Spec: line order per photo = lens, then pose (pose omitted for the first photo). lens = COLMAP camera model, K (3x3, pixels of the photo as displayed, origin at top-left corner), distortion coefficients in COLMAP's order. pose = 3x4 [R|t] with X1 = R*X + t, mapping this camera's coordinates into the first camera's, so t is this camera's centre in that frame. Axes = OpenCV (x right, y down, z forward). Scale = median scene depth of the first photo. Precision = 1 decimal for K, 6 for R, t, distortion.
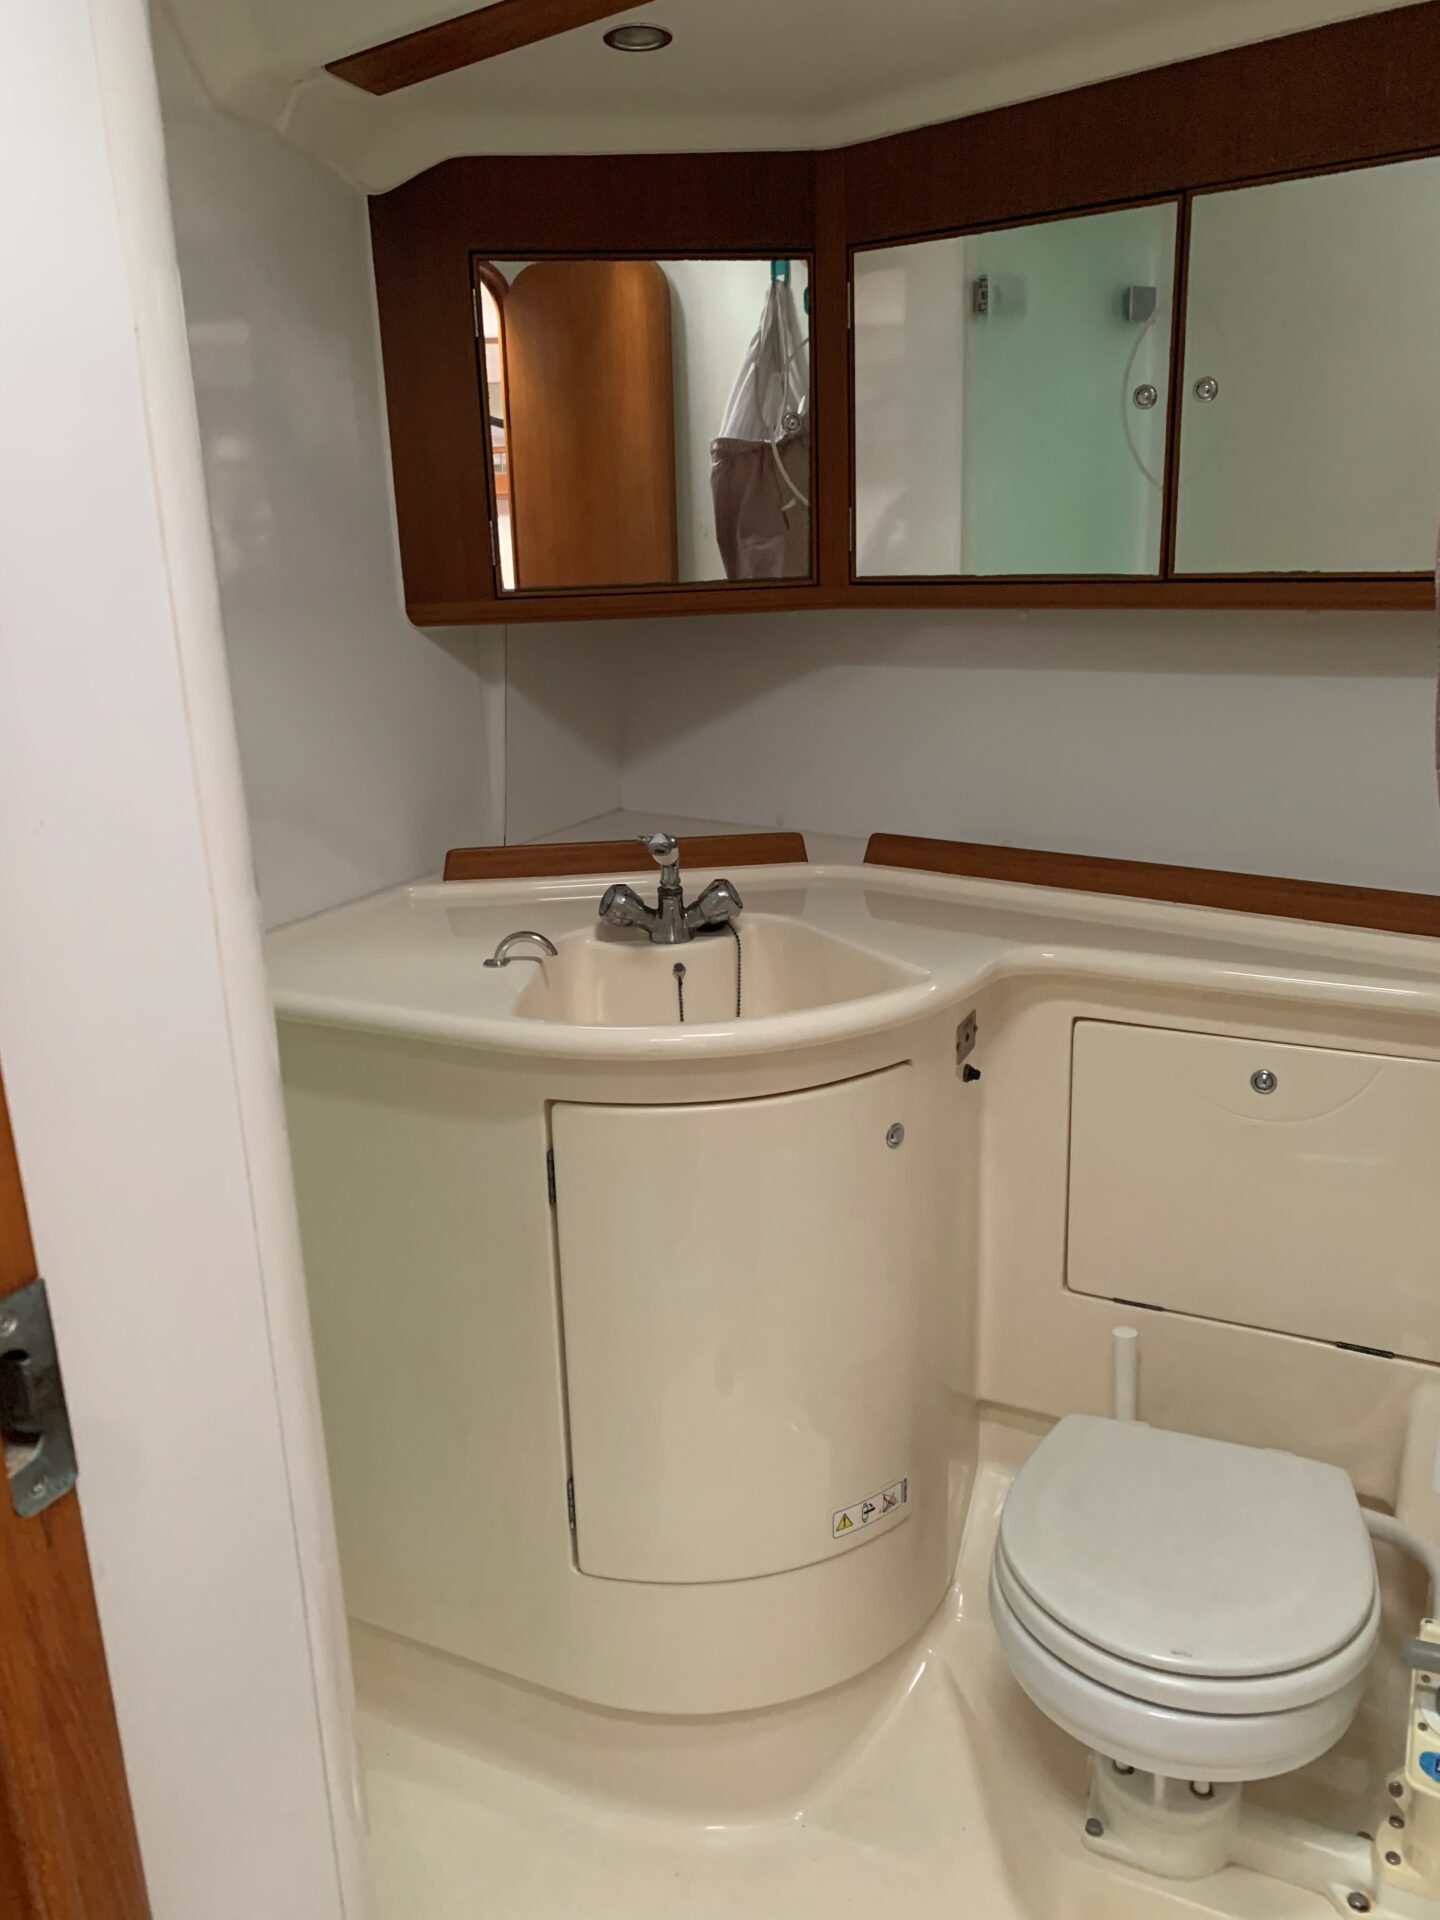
lens RADIAL K [[1509.1, 0, 714.7], [0, 1509.1, 966.2], [0, 0, 1]] dist [0.062607, -0.049766]
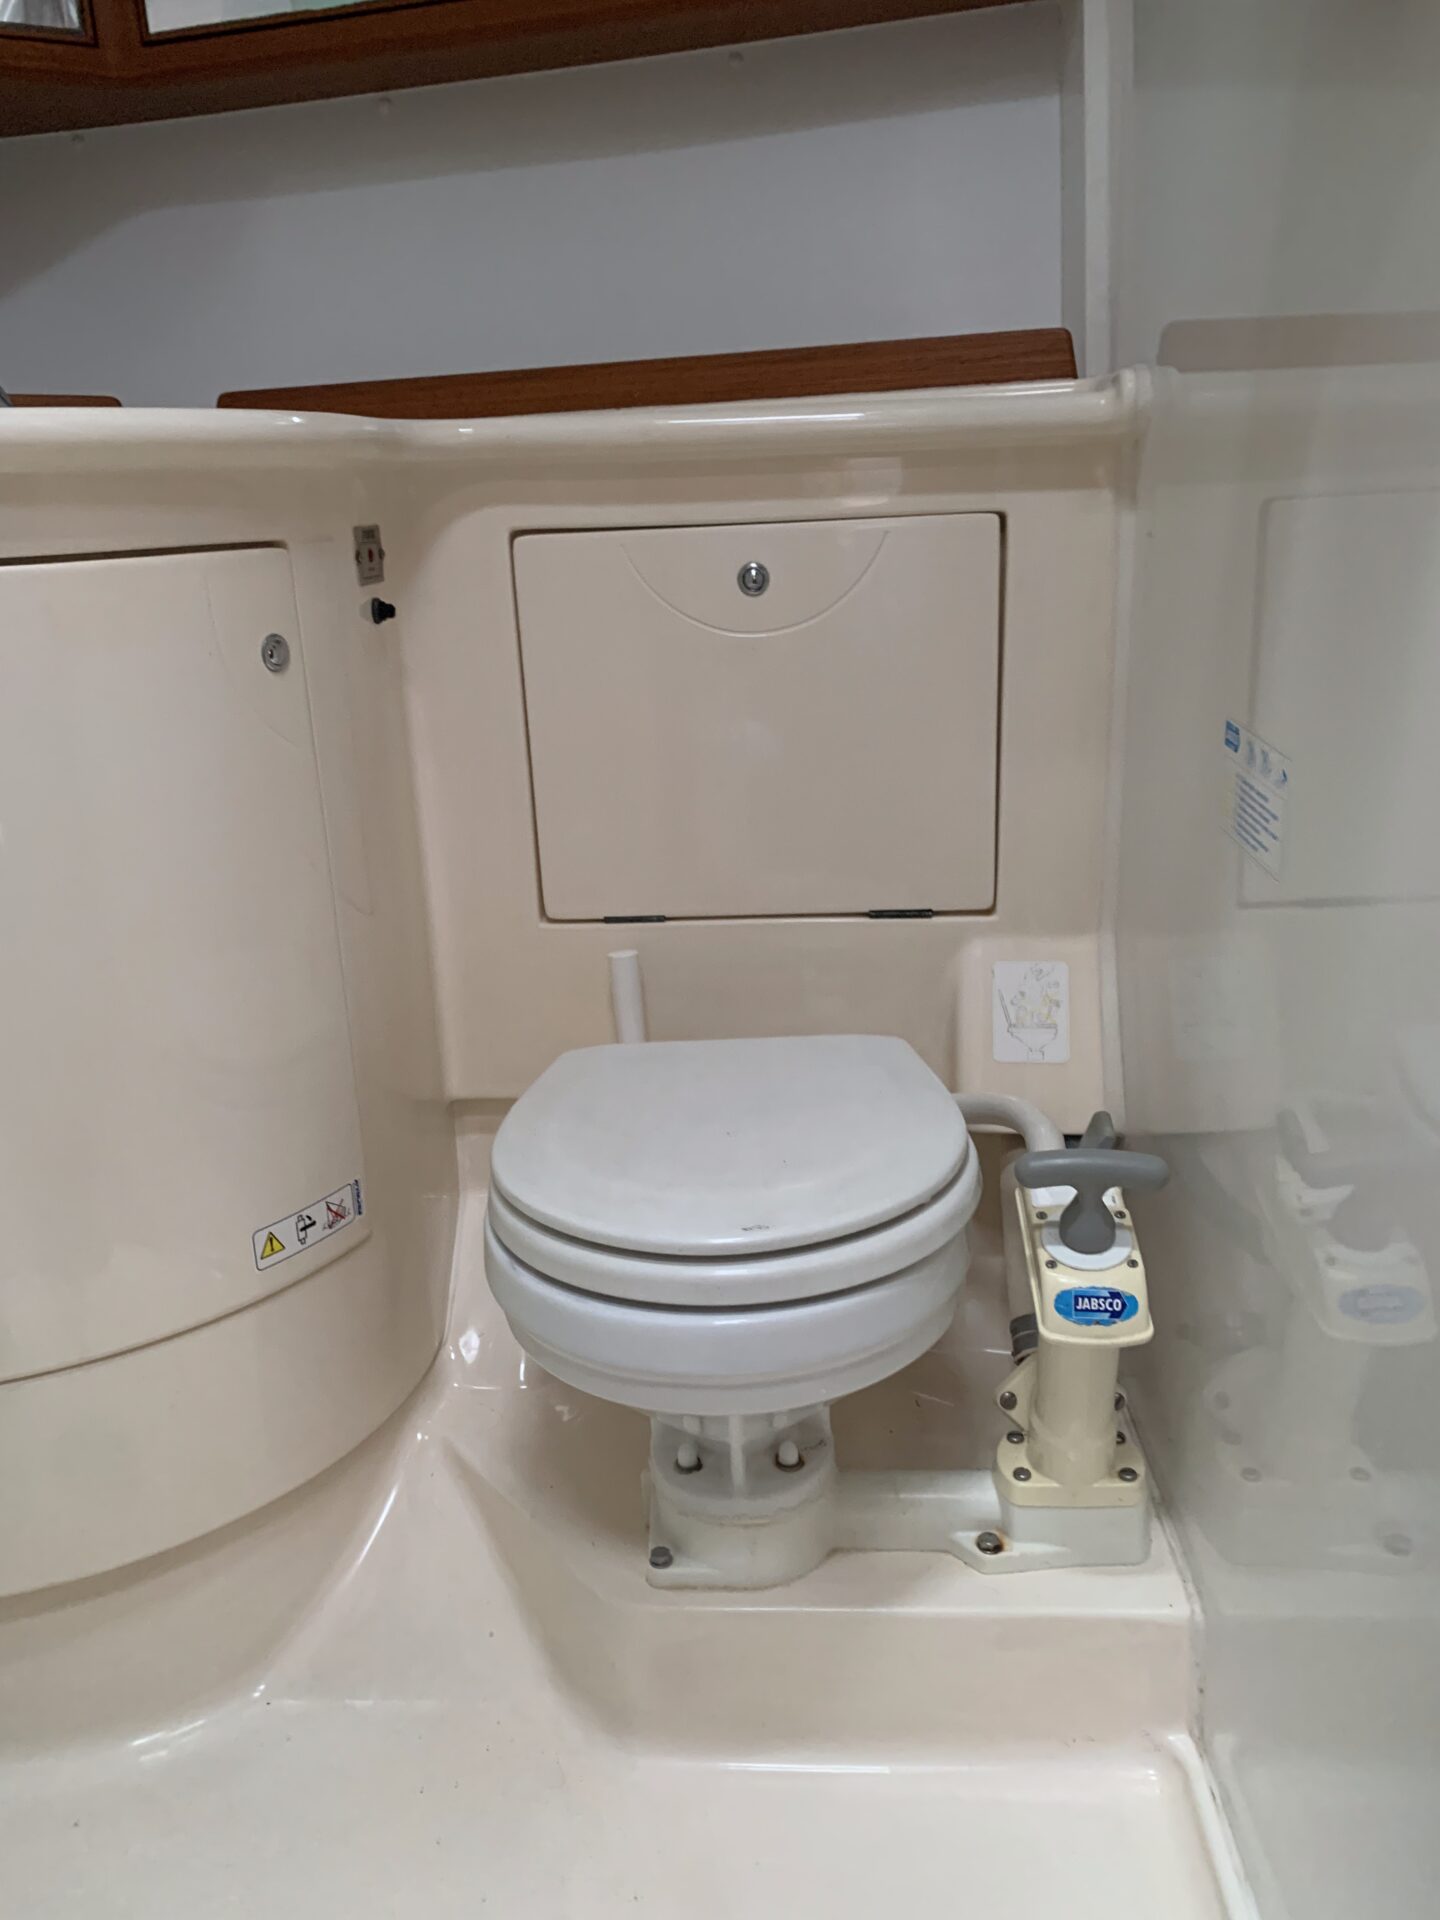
lens RADIAL K [[1468.7, 0, 725.8], [0, 1468.7, 961.8], [0, 0, 1]] dist [0.012591, -0.004349]
pose [[0.925820, -0.111315, 0.361200, 0.049577], [0.119853, 0.992791, -0.001246, 0.265592], [-0.358458, 0.044444, 0.932487, 0.297679]]
